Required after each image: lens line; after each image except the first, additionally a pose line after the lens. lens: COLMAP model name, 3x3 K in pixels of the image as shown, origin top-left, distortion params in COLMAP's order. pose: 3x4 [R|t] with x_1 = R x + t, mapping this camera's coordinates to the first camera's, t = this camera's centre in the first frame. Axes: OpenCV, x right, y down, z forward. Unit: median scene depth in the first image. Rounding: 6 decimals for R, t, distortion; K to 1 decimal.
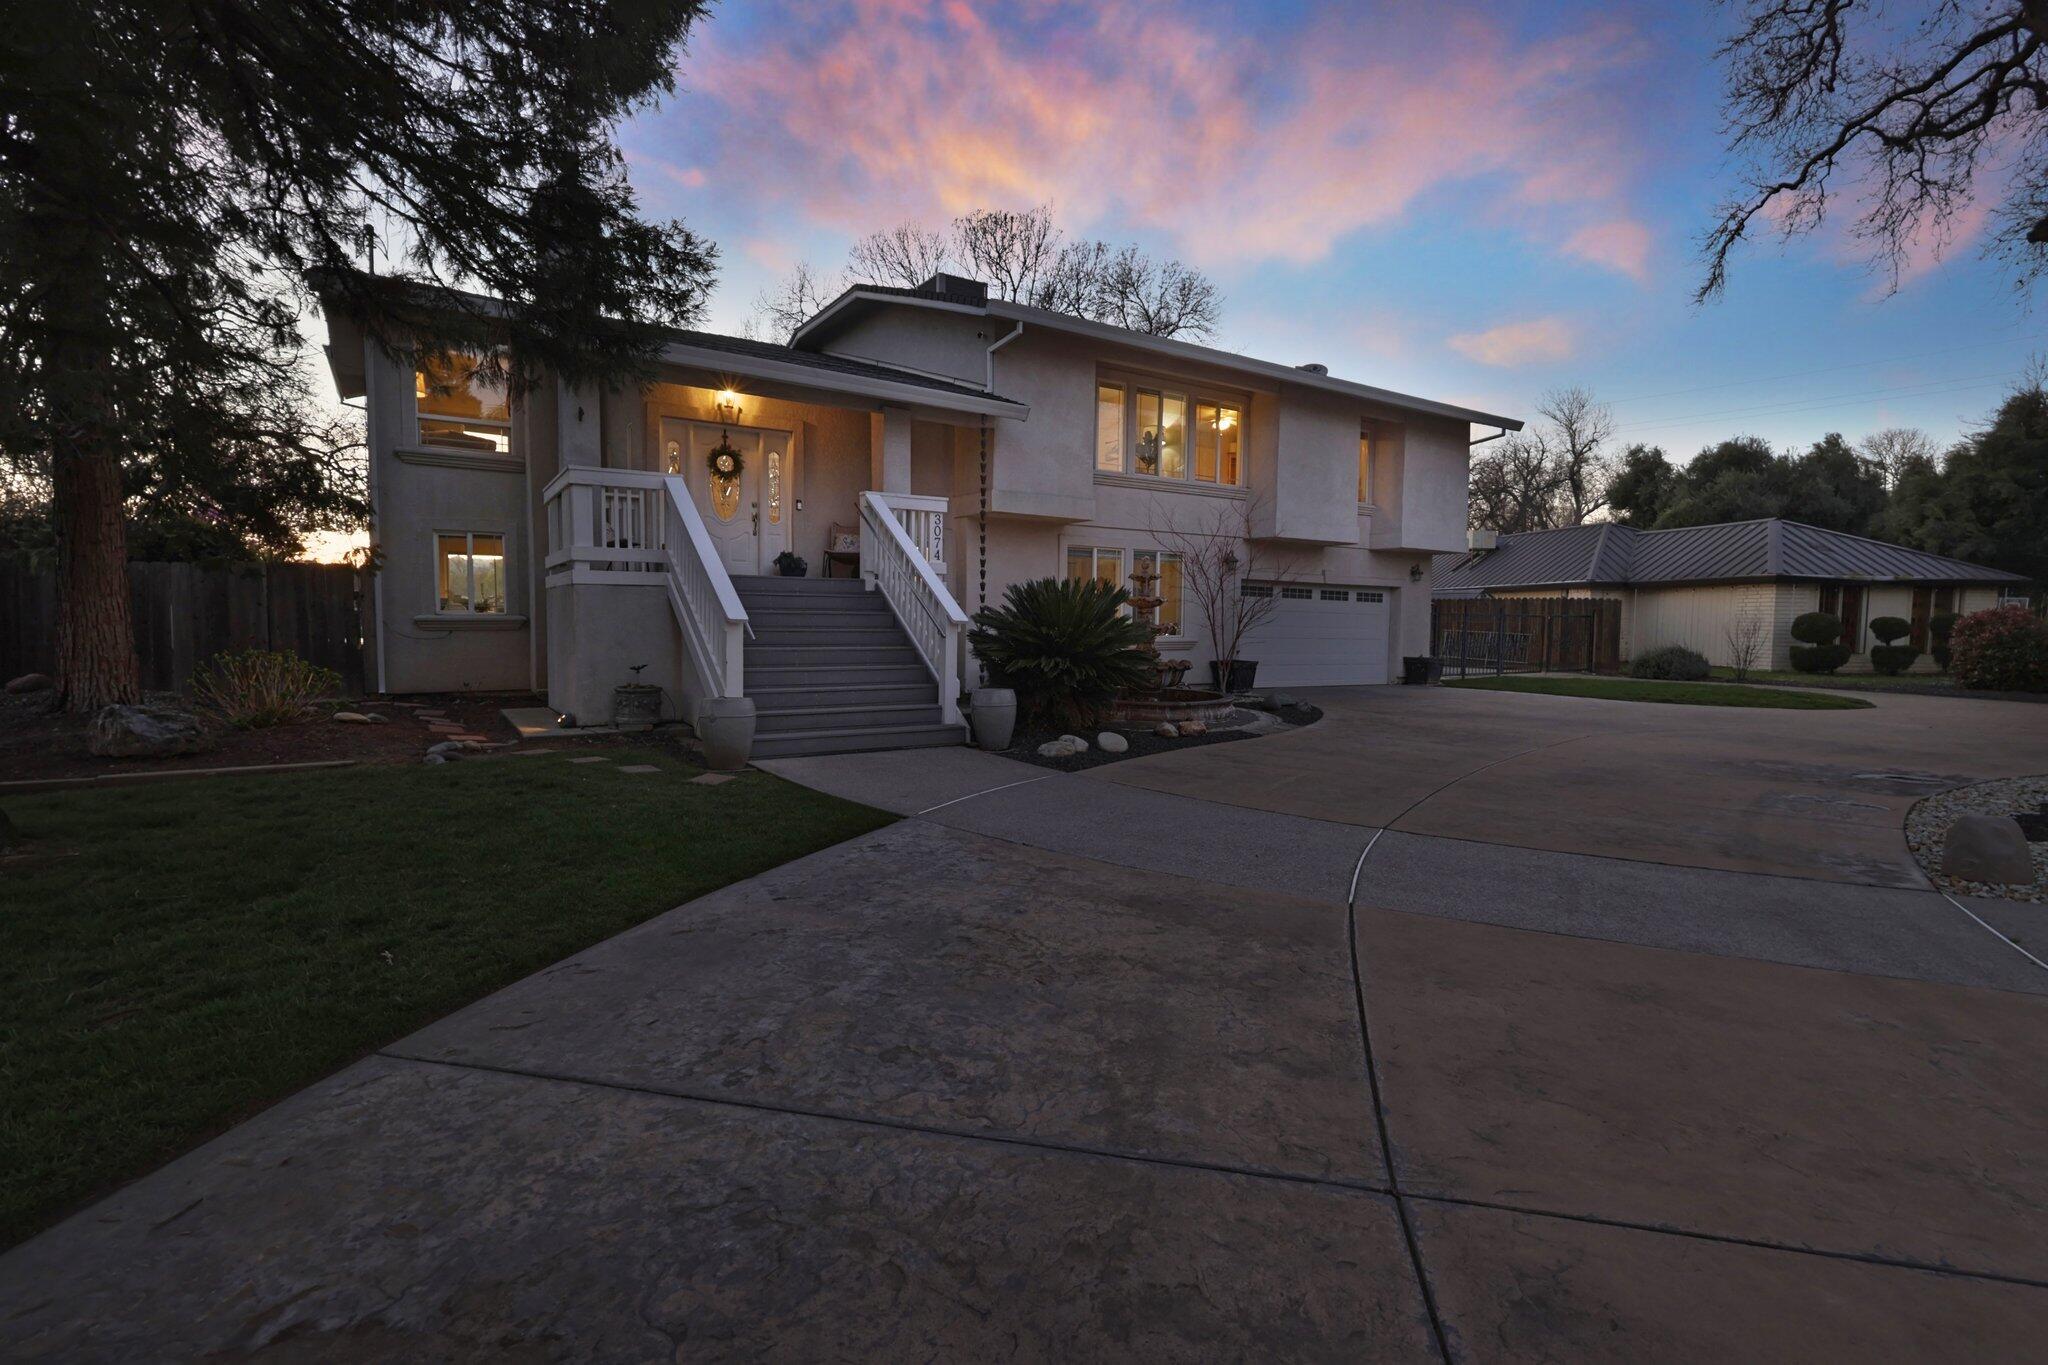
lens RADIAL K [[954.8, 0, 1026.3], [0, 954.8, 674.9], [0, 0, 1]] dist [0.000107, 0.001145]
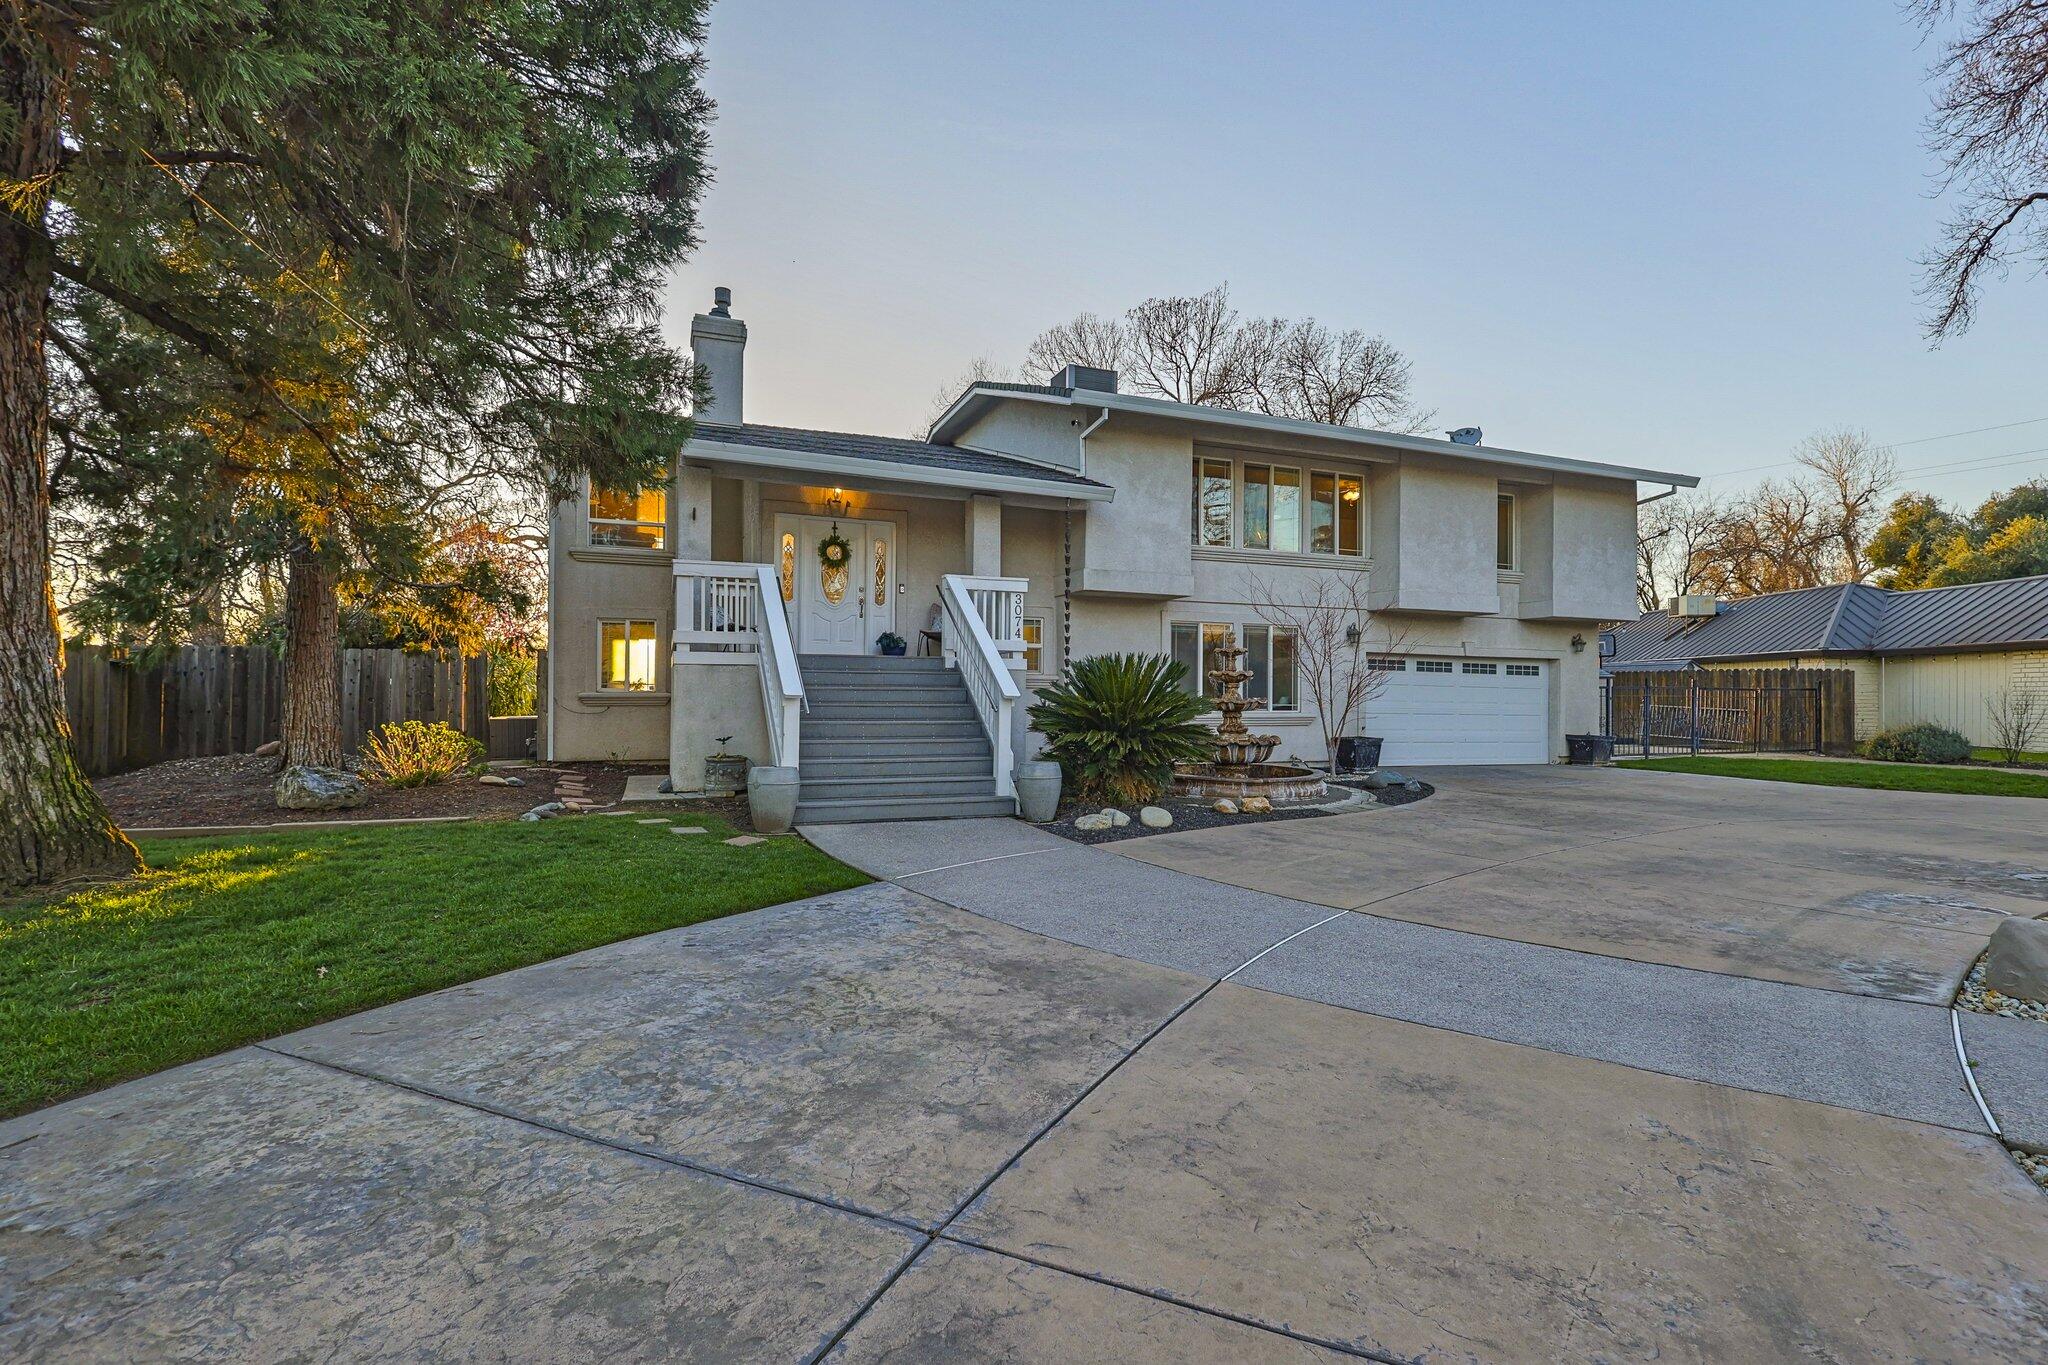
lens RADIAL K [[954.8, 0, 1026.3], [0, 954.8, 674.9], [0, 0, 1]] dist [0.000107, 0.001145]
pose [[0.979544, -0.007558, -0.201088, 0.151987], [-0.008561, 0.996825, -0.079166, 0.002667], [0.201048, 0.079268, 0.976369, -0.011511]]
